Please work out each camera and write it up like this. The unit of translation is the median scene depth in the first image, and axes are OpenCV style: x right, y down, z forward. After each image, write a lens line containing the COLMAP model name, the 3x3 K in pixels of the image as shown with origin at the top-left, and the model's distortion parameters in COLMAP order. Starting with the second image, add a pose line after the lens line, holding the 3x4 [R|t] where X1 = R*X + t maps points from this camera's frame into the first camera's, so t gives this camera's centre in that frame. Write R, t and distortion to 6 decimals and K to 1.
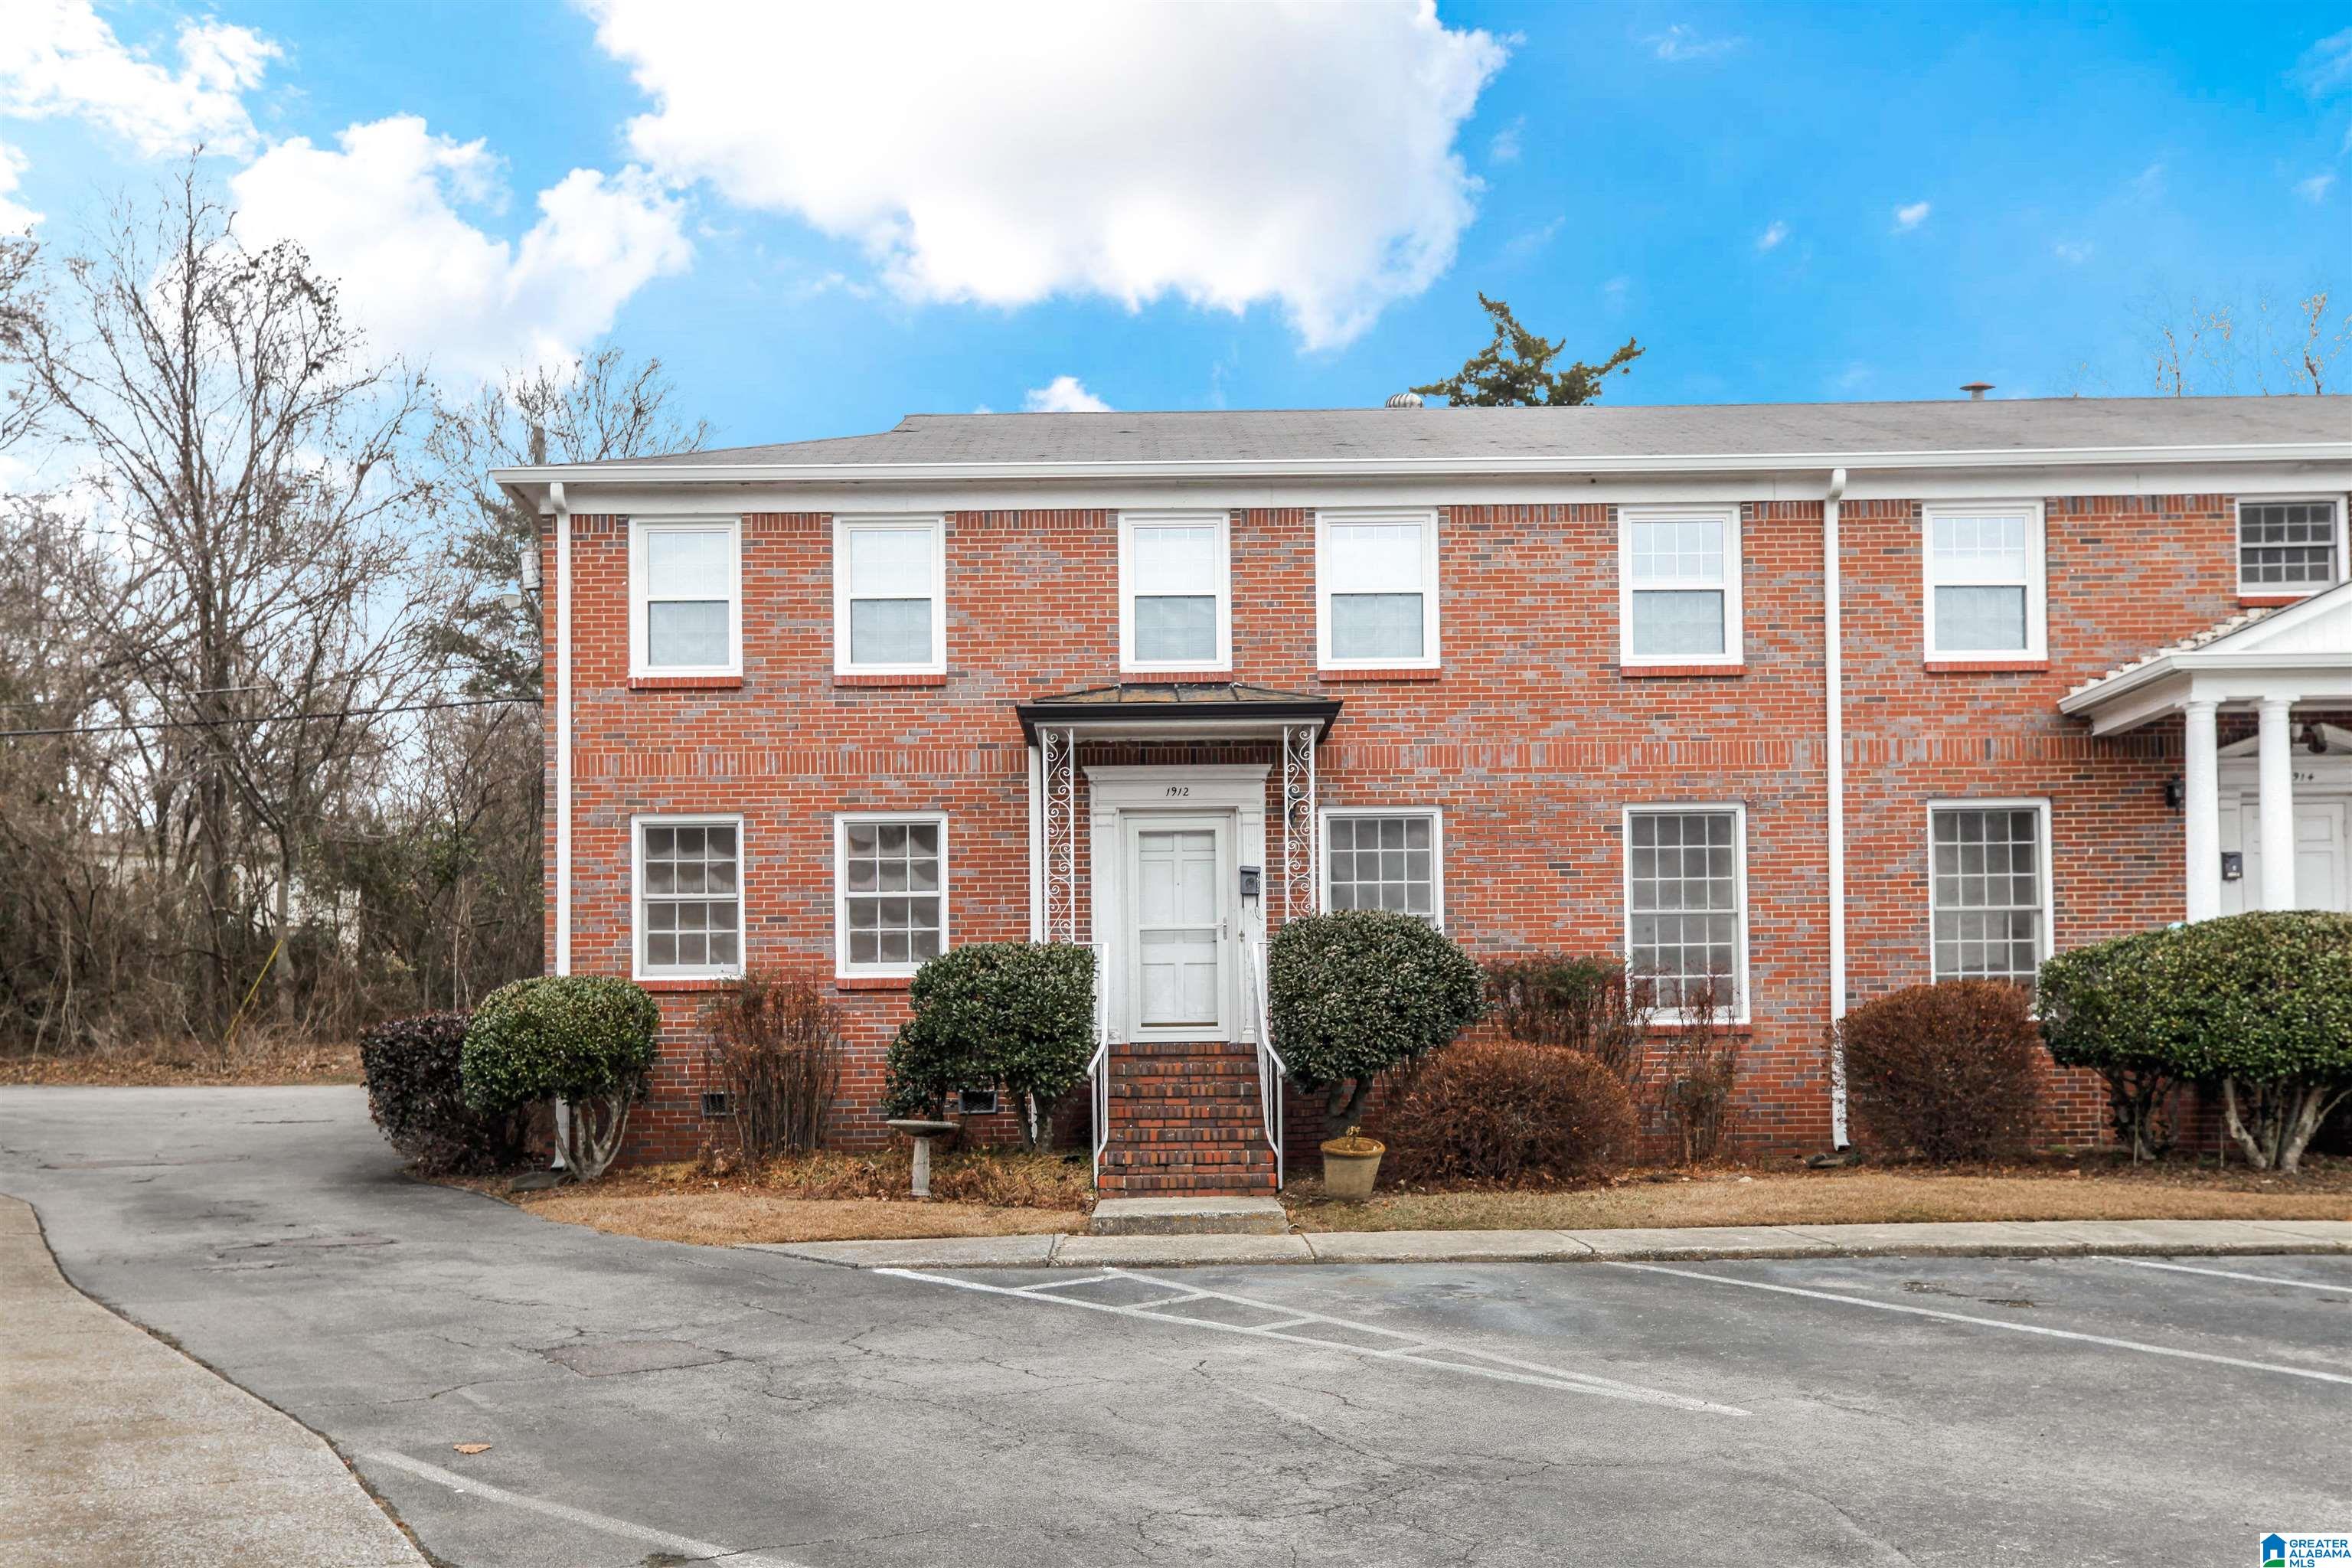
lens RADIAL K [[2260.1, 0, 1173.9], [0, 2260.1, 1065.4], [0, 0, 1]] dist [0.008698, 0.021209]
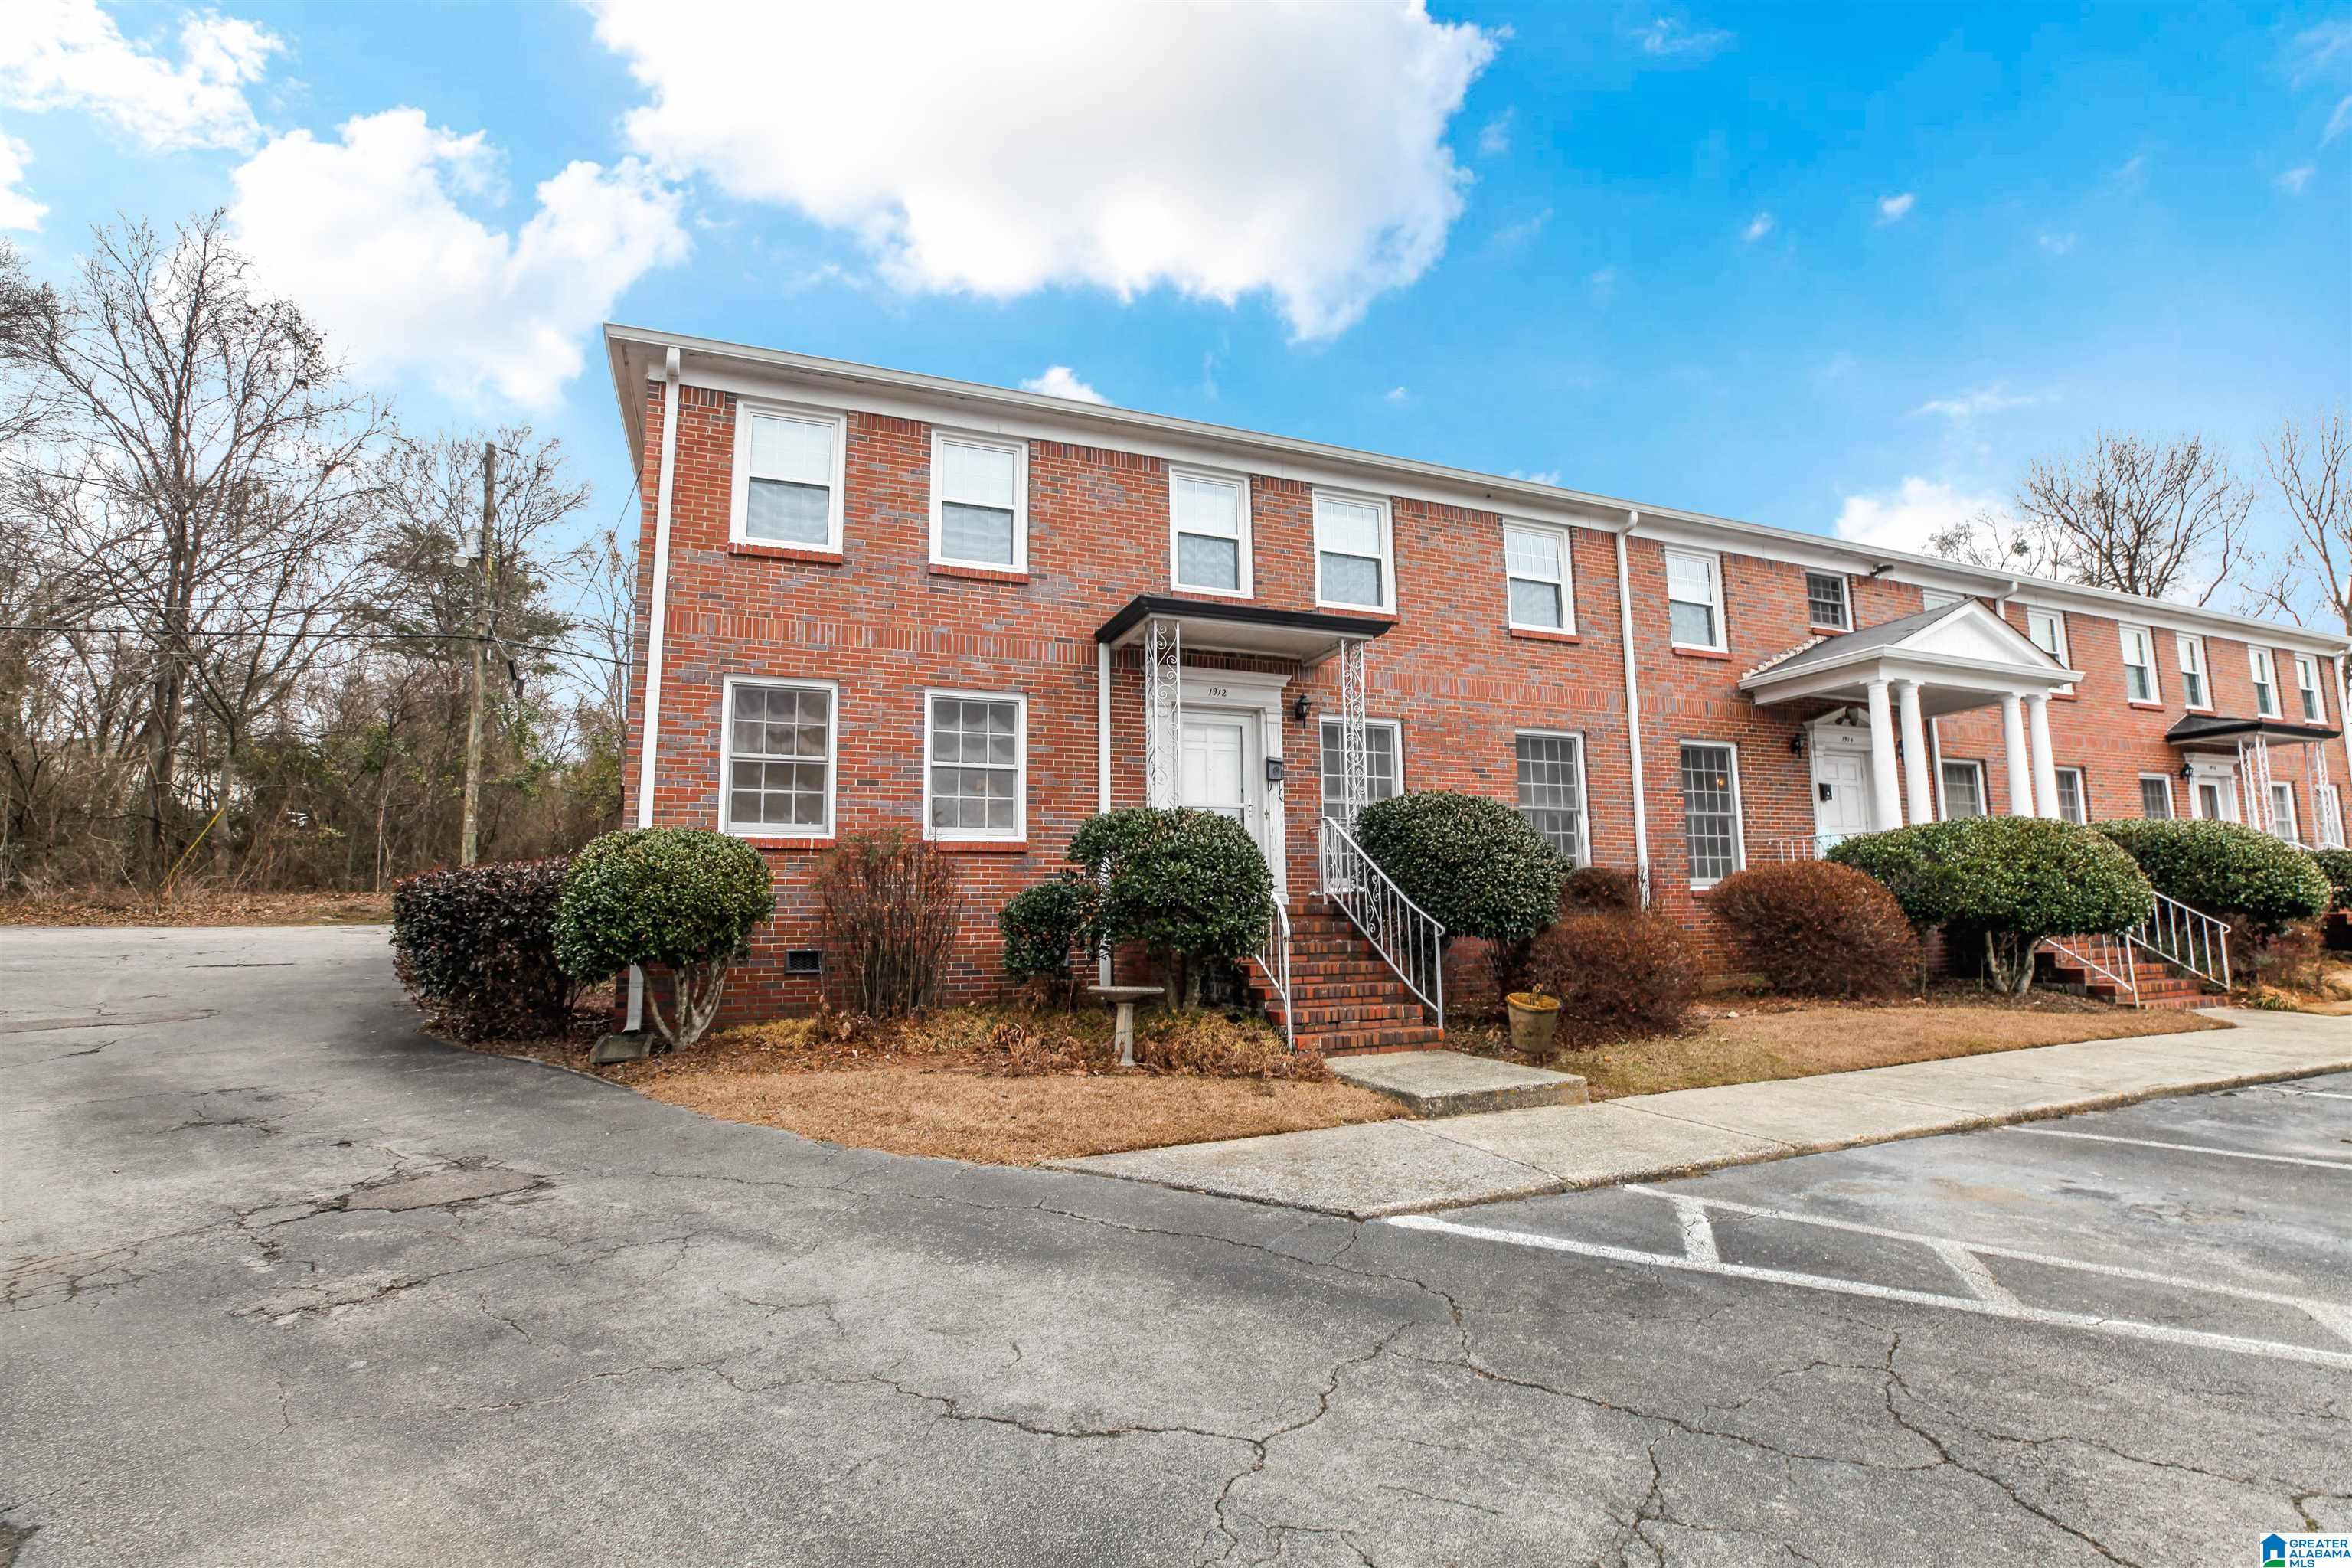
lens RADIAL K [[1094.1, 0, 1176.0], [0, 1094.1, 784.0], [0, 0, 1]] dist [-0.054049, 0.015294]
pose [[0.925727, 0.046637, 0.375305, -0.232128], [-0.003467, 0.993372, -0.114887, -0.006445], [-0.378176, 0.105053, 0.919754, 0.480253]]
